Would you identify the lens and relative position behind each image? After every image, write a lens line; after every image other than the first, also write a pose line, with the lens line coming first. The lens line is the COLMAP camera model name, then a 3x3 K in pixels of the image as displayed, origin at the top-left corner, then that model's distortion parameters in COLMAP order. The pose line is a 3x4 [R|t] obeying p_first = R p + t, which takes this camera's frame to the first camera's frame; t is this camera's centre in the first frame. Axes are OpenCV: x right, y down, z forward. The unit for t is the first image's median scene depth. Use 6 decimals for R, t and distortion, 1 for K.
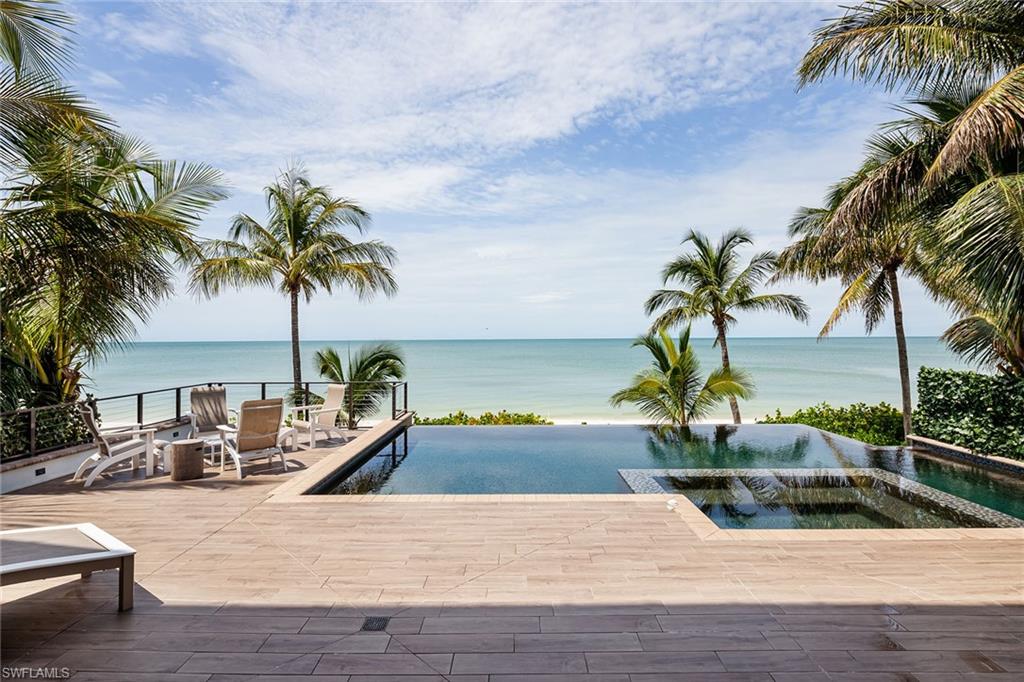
lens RADIAL K [[509.5, 0, 516.0], [0, 509.5, 339.1], [0, 0, 1]] dist [0.002371, -0.000290]
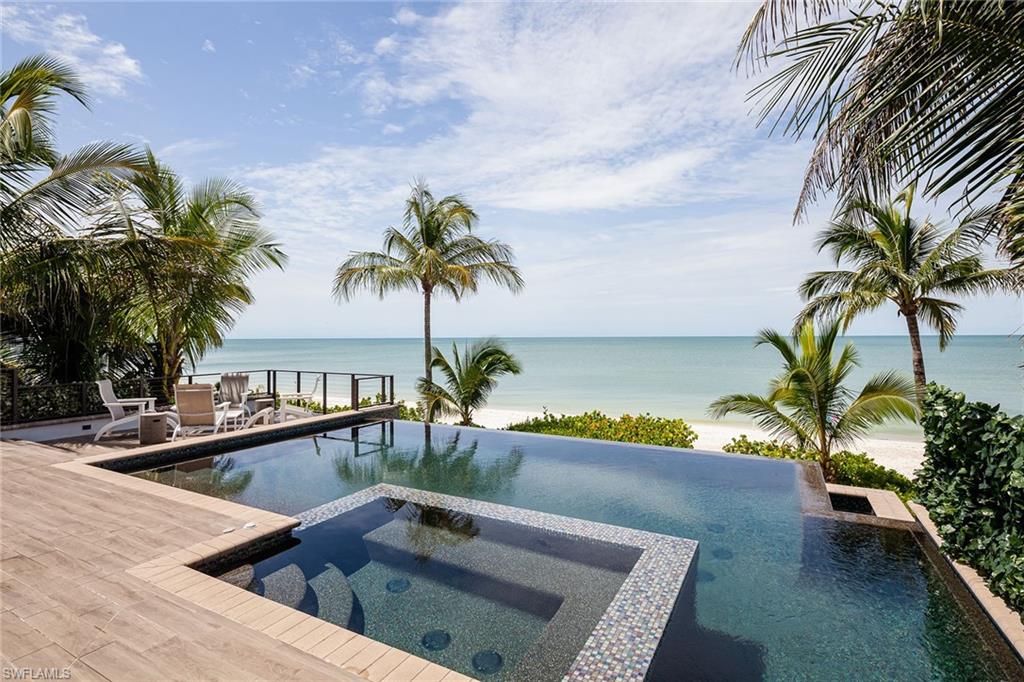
lens RADIAL K [[509.5, 0, 516.0], [0, 509.5, 339.1], [0, 0, 1]] dist [0.002371, -0.000290]
pose [[0.869955, 0.003722, -0.493117, 0.298434], [-0.000195, 0.999974, 0.007203, 0.001561], [0.493131, -0.006171, 0.869933, 0.131109]]
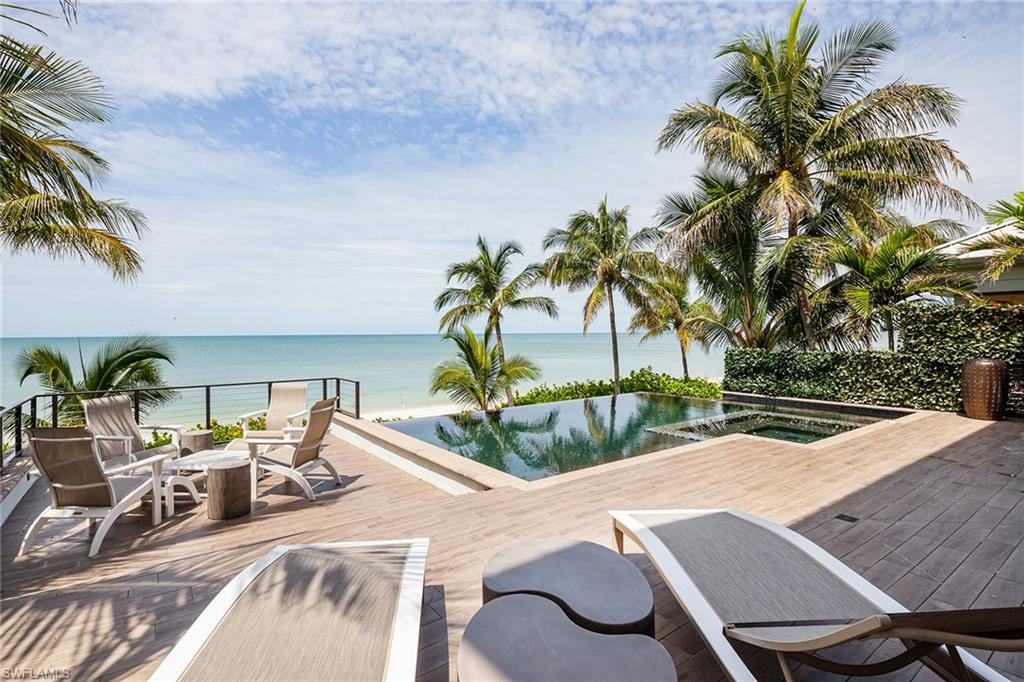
lens RADIAL K [[499.6, 0, 524.4], [0, 499.6, 339.7], [0, 0, 1]] dist [0.028524, -0.000603]
pose [[0.795386, -0.011277, 0.605998, -0.266849], [0.006945, 0.999931, 0.009492, 0.004537], [-0.606063, -0.003341, 0.795409, 0.058657]]
